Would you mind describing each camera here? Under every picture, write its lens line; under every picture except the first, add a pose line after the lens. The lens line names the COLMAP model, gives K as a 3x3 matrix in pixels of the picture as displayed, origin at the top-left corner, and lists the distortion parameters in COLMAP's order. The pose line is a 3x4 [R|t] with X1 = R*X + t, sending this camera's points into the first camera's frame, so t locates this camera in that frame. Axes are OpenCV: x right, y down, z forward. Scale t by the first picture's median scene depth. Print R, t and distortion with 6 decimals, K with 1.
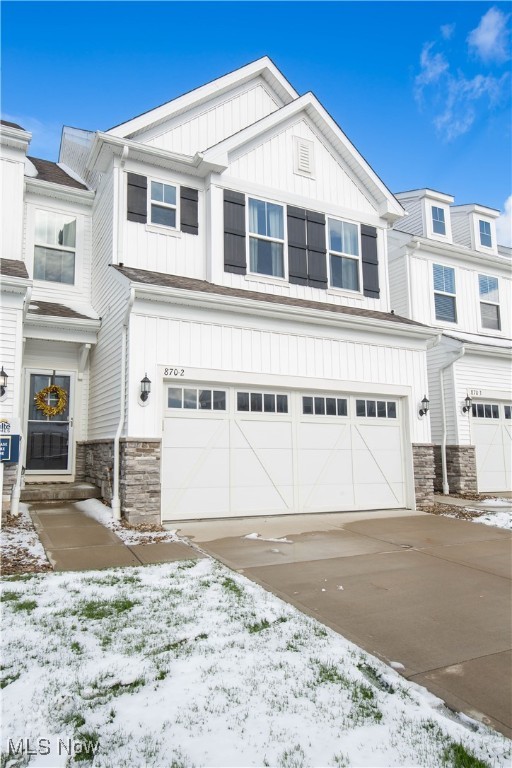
lens RADIAL K [[528.5, 0, 252.9], [0, 528.5, 382.4], [0, 0, 1]] dist [0.036566, -0.005482]
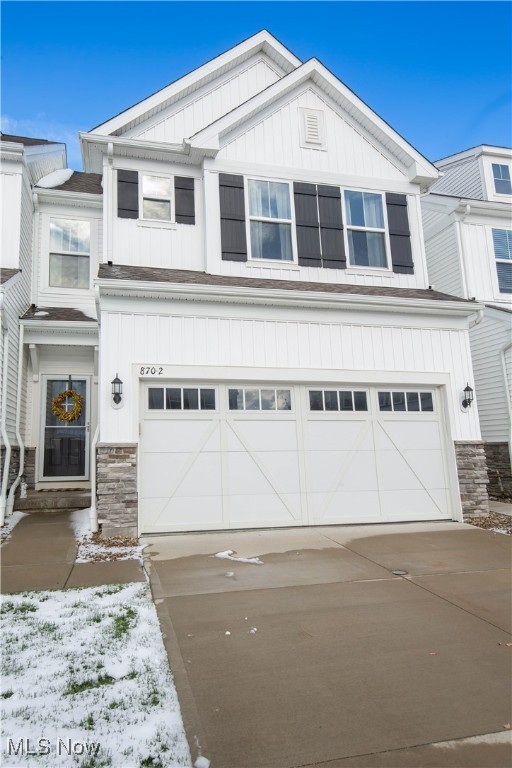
lens RADIAL K [[528.5, 0, 266.7], [0, 528.5, 355.0], [0, 0, 1]] dist [0.036566, -0.005482]
pose [[0.972627, -0.058643, -0.224852, 0.221111], [0.047998, 0.997466, -0.052524, 0.009814], [0.227362, 0.040294, 0.972976, 0.119270]]
